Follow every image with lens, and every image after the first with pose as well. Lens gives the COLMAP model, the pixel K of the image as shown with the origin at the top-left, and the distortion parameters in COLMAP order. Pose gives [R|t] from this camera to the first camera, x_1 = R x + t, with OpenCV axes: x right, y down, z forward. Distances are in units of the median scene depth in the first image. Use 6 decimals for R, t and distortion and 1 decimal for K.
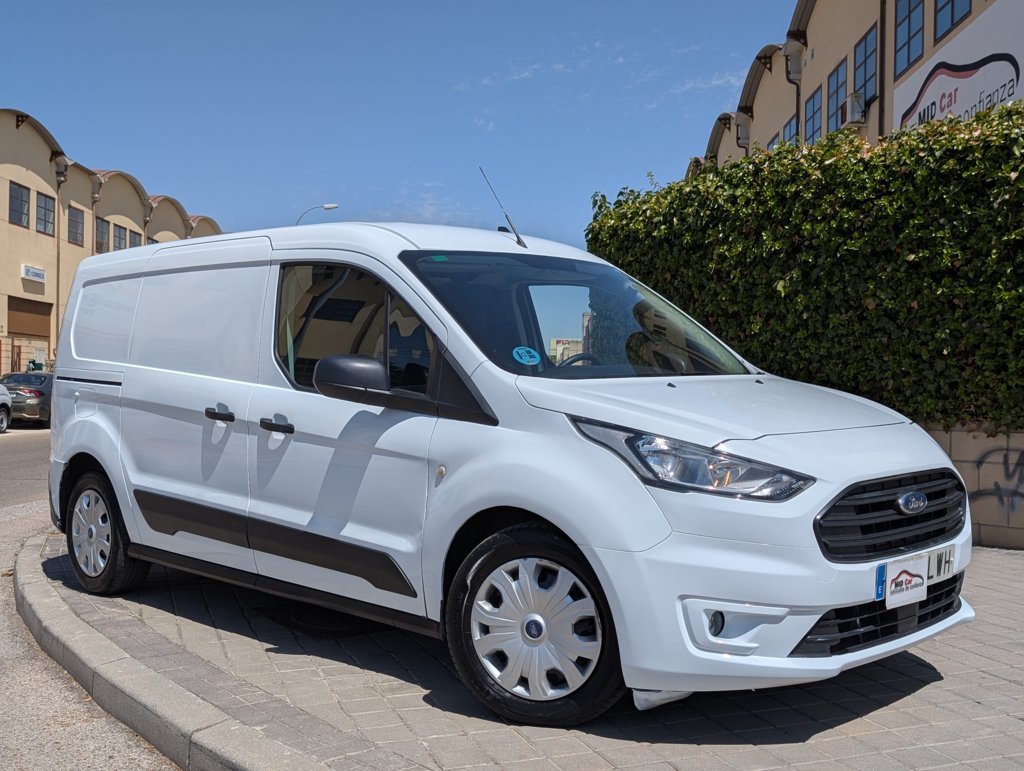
lens RADIAL K [[1131.8, 0, 498.3], [0, 1131.8, 363.8], [0, 0, 1]] dist [0.011122, -0.033301]
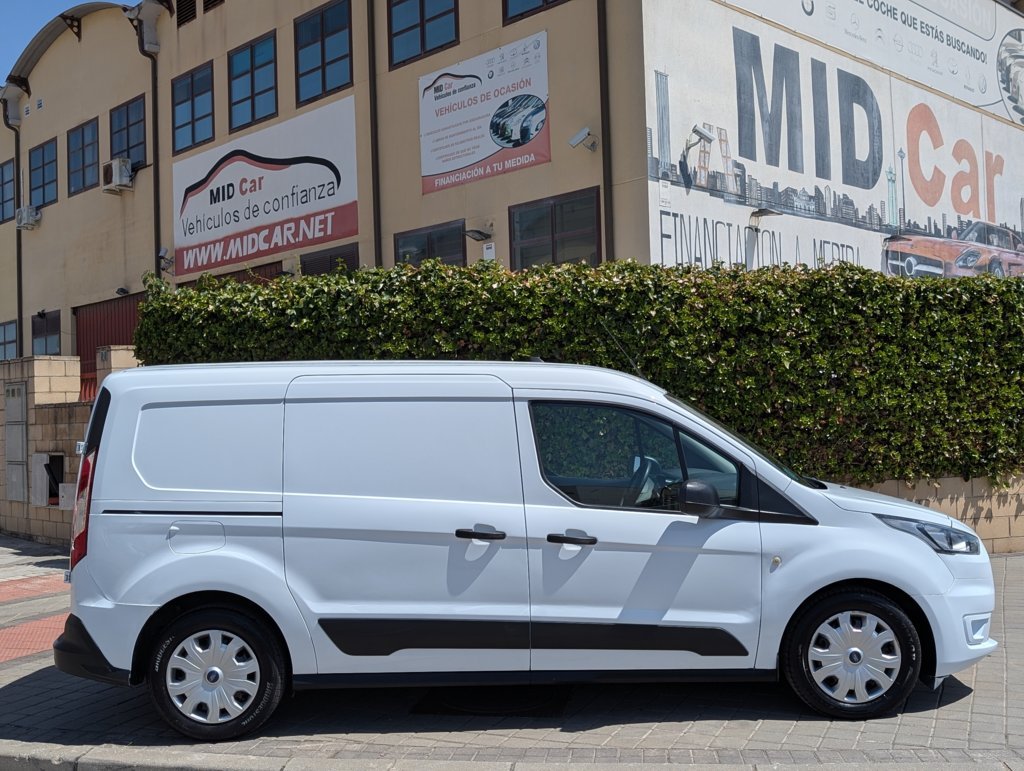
lens RADIAL K [[1113.0, 0, 505.2], [0, 1113.0, 344.8], [0, 0, 1]] dist [0.183703, -0.561688]
pose [[0.687913, 0.019187, 0.725539, -1.057870], [0.015975, 0.999008, -0.041565, -0.098809], [-0.725617, 0.040183, 0.686925, 0.209360]]
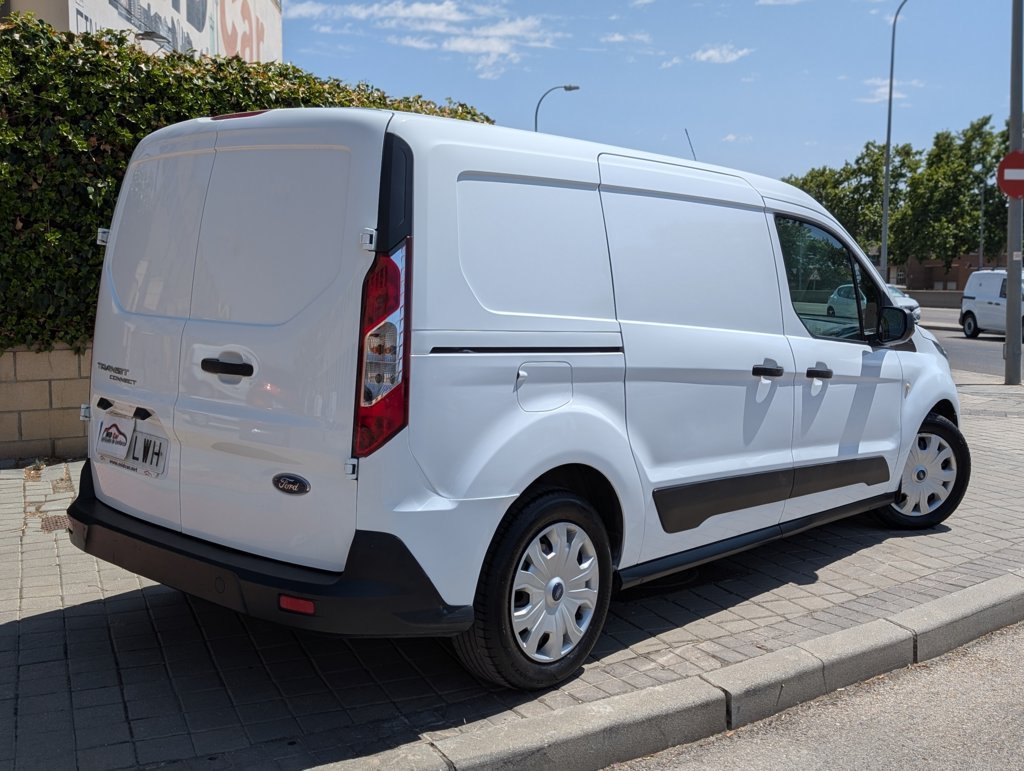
lens RADIAL K [[1113.0, 0, 505.2], [0, 1113.0, 344.8], [0, 0, 1]] dist [0.183703, -0.561688]
pose [[-0.074844, -0.067987, 0.994875, -1.163302], [-0.028699, 0.997407, 0.066001, -0.031708], [-0.996782, -0.023612, -0.076601, 1.304219]]
